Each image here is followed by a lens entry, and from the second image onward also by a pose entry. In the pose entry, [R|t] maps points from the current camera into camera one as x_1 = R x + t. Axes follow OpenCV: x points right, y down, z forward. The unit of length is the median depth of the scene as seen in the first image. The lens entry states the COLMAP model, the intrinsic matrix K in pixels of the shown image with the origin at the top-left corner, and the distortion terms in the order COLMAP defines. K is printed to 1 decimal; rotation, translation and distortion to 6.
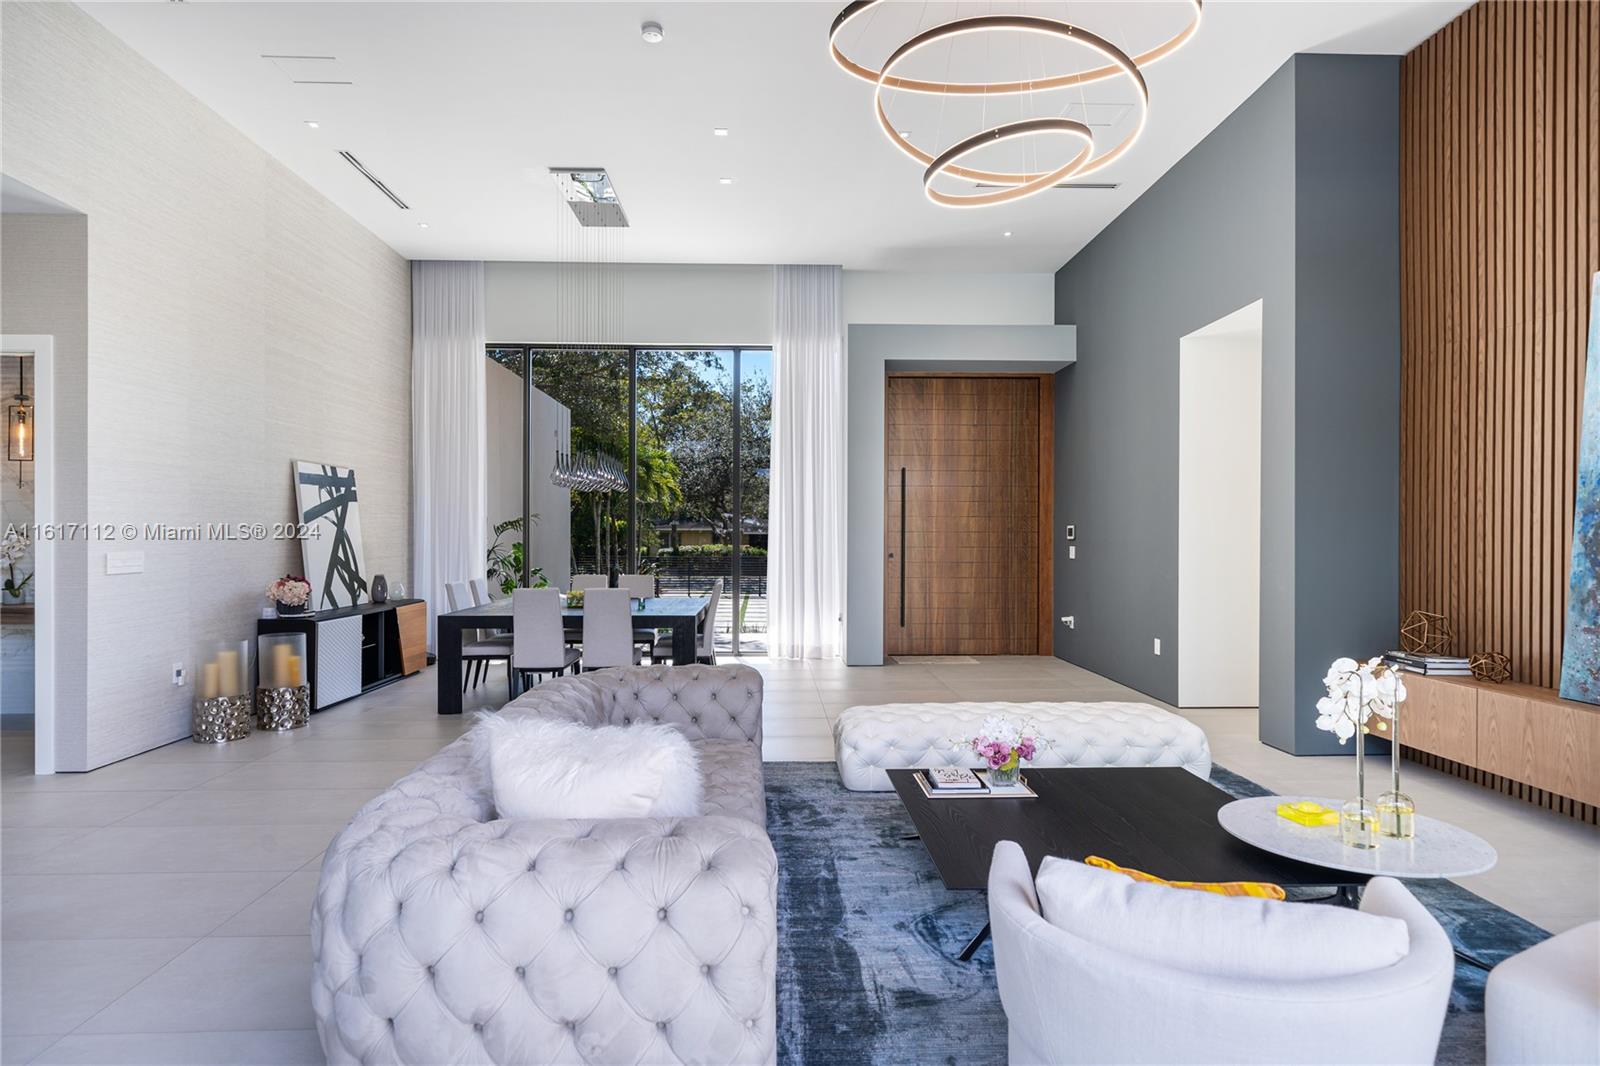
lens RADIAL K [[889.7, 0, 808.7], [0, 889.7, 543.4], [0, 0, 1]] dist [0.002134, 0.001427]
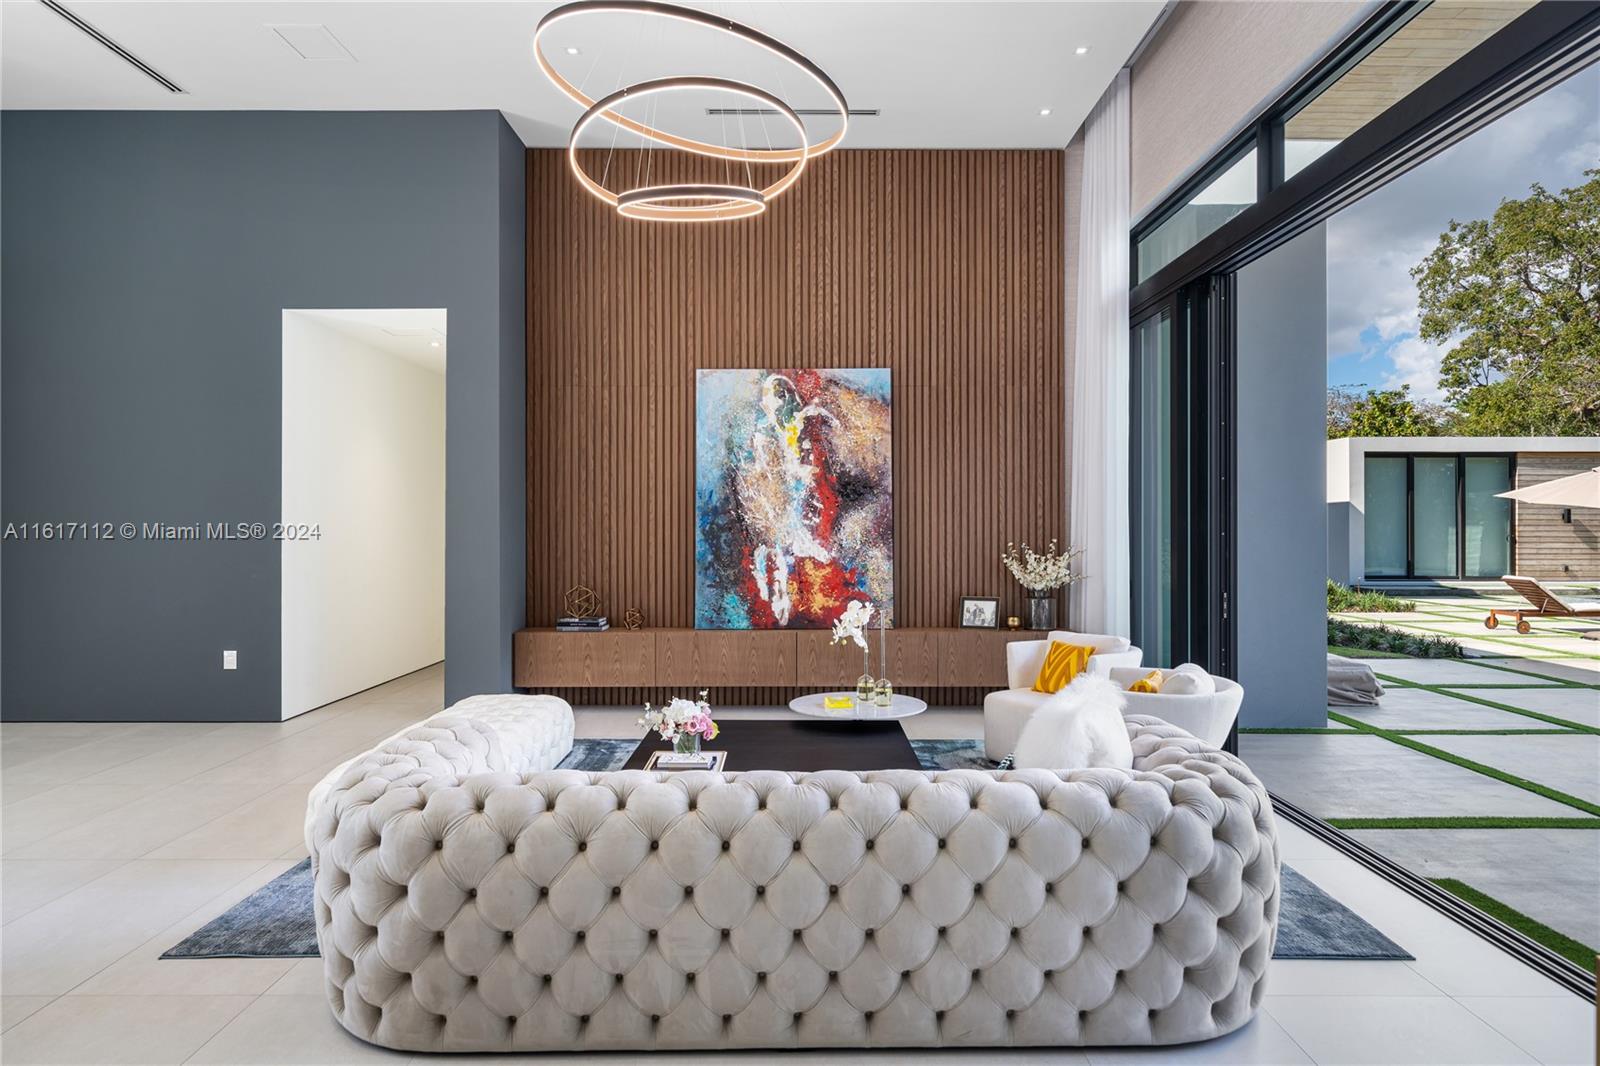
lens RADIAL K [[969.8, 0, 787.9], [0, 969.8, 517.7], [0, 0, 1]] dist [0.005237, 0.003516]
pose [[0.049894, 0.008550, 0.998718, -0.399343], [0.007988, 0.999928, -0.008960, -0.005205], [-0.998723, 0.008425, 0.049822, 0.330987]]
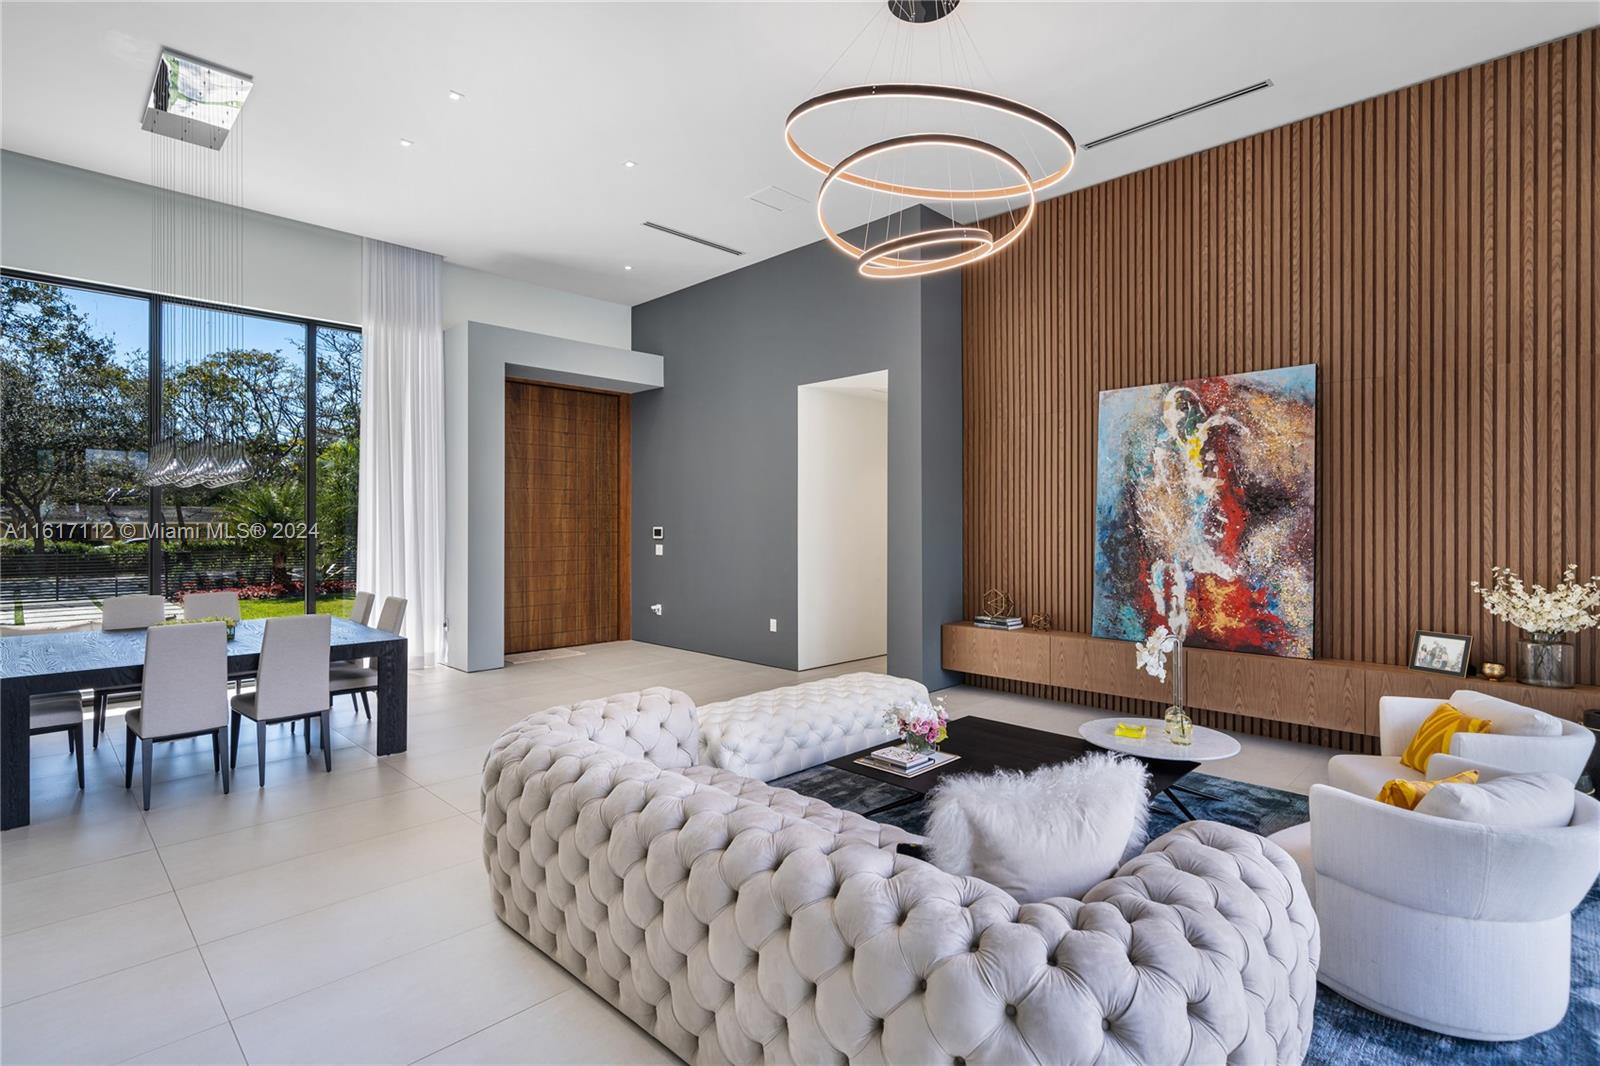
lens RADIAL K [[763.3, 0, 806.9], [0, 763.3, 522.9], [0, 0, 1]] dist [0.005214, -0.000826]
pose [[0.729880, 0.001858, 0.683573, -0.248957], [0.005040, 0.999955, -0.008099, -0.016394], [-0.683557, 0.009356, 0.729837, 0.134493]]
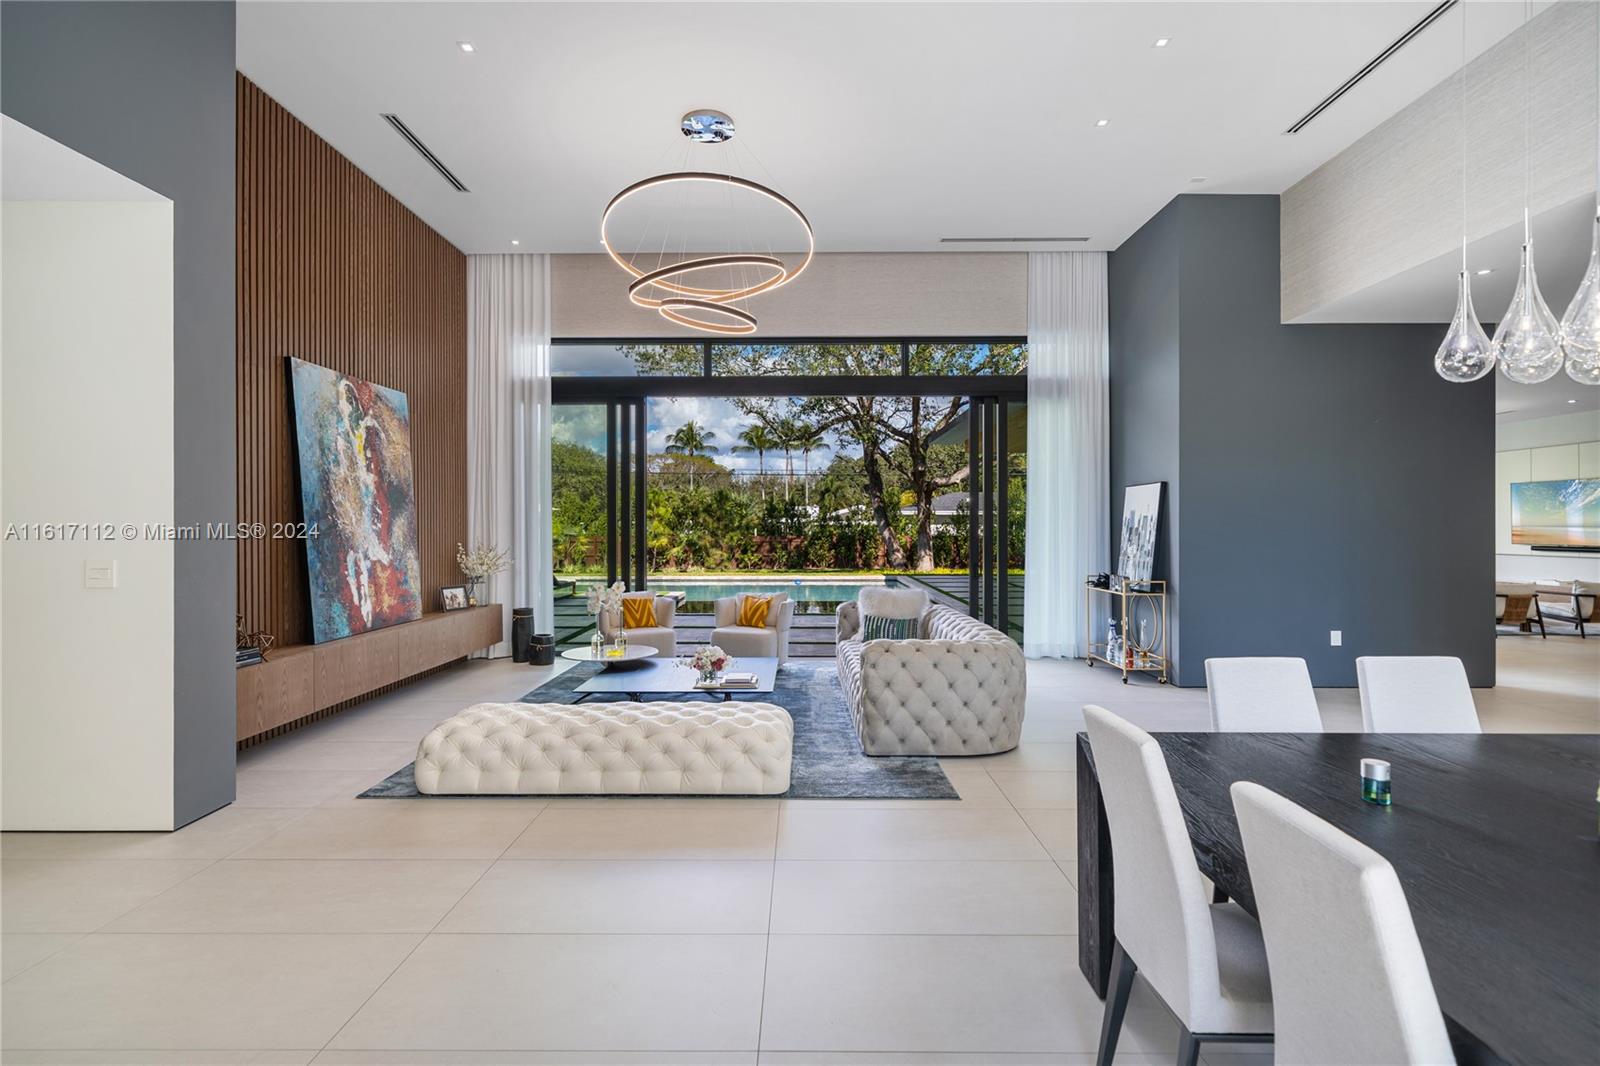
lens RADIAL K [[763.3, 0, 802.3], [0, 763.3, 527.2], [0, 0, 1]] dist [0.005214, -0.000826]
pose [[-0.998831, 0.003420, 0.048227, -0.010339], [0.003801, 0.999962, 0.007810, -0.012498], [-0.048198, 0.007984, -0.998806, 0.988391]]
